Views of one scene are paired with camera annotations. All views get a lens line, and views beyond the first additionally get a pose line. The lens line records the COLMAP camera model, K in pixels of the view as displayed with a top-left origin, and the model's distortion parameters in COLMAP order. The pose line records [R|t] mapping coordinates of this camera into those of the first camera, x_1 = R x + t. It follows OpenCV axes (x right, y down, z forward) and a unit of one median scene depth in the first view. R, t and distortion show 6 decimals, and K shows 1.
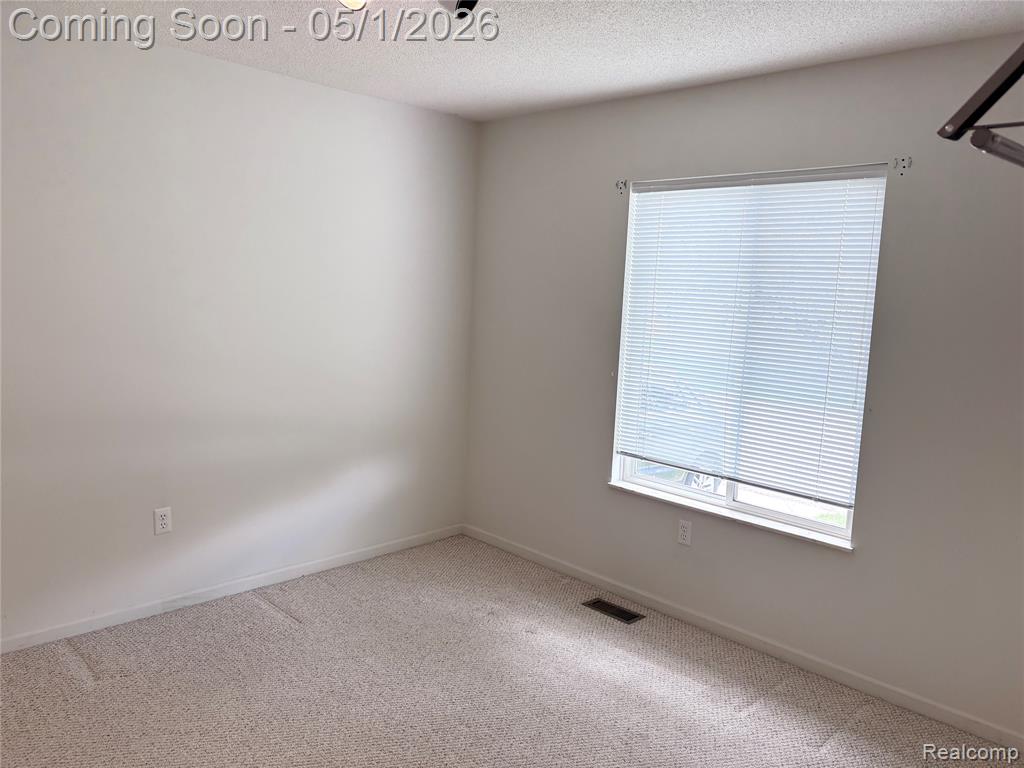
lens RADIAL K [[783.3, 0, 511.8], [0, 783.3, 380.2], [0, 0, 1]] dist [0.066006, -0.059445]
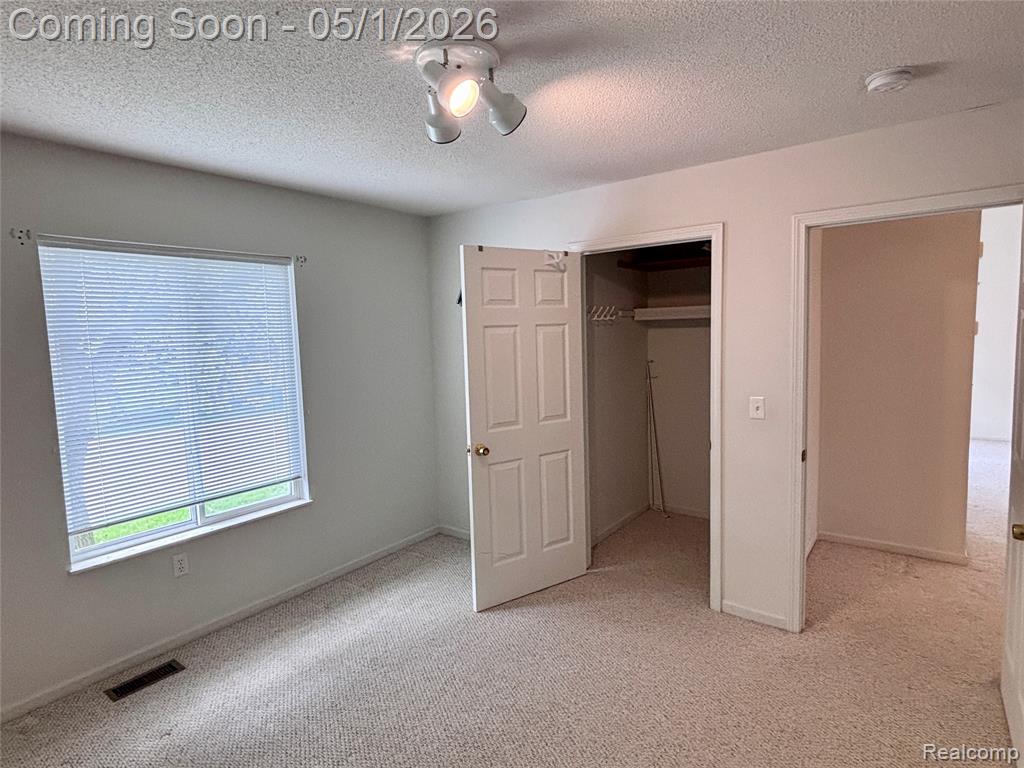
lens RADIAL K [[539.8, 0, 511.7], [0, 539.8, 385.9], [0, 0, 1]] dist [-0.001720, 0.000011]
pose [[-0.126231, -0.137593, 0.982412, -0.563534], [0.151950, 0.975965, 0.156214, -0.102828], [-0.980294, 0.168996, -0.102290, 0.597572]]
